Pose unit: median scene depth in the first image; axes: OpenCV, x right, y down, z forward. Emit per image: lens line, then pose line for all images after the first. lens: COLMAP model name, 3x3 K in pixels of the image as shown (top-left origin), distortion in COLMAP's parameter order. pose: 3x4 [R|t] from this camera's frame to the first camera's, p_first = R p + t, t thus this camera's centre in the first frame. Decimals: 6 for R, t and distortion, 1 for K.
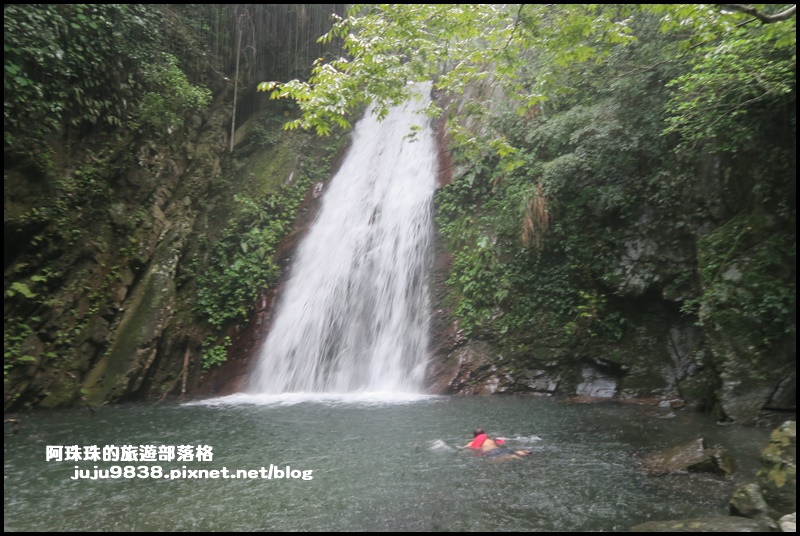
lens RADIAL K [[553.4, 0, 401.7], [0, 553.4, 267.9], [0, 0, 1]] dist [-0.025682, -0.000702]
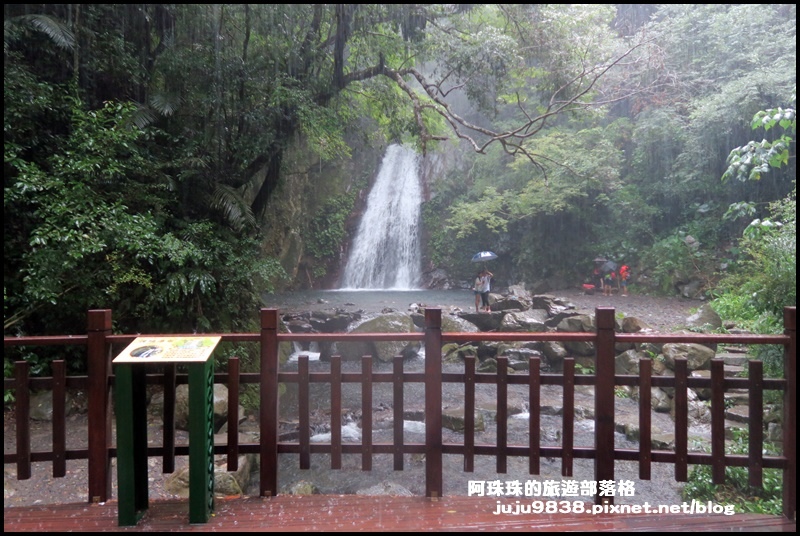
lens RADIAL K [[553.4, 0, 404.5], [0, 553.4, 270.5], [0, 0, 1]] dist [-0.025682, -0.000702]
pose [[0.977594, 0.036067, 0.207385, -0.530753], [-0.060532, 0.991765, 0.112862, -0.130612], [-0.201606, -0.122887, 0.971727, -1.369542]]
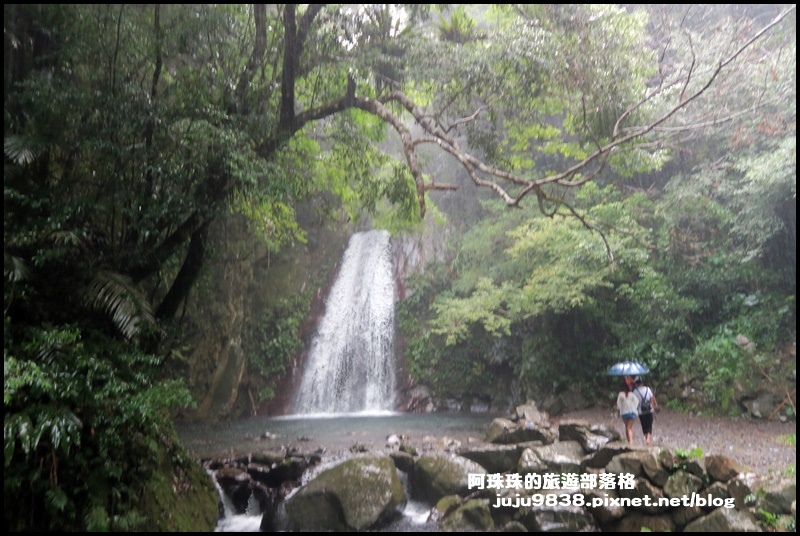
lens RADIAL K [[652.5, 0, 402.1], [0, 652.5, 261.6], [0, 0, 1]] dist [0.041482, -0.018147]
pose [[0.967744, 0.055625, 0.245719, -0.515533], [-0.037715, 0.996317, -0.077005, -0.121941], [-0.249098, 0.065253, 0.966278, -1.231660]]
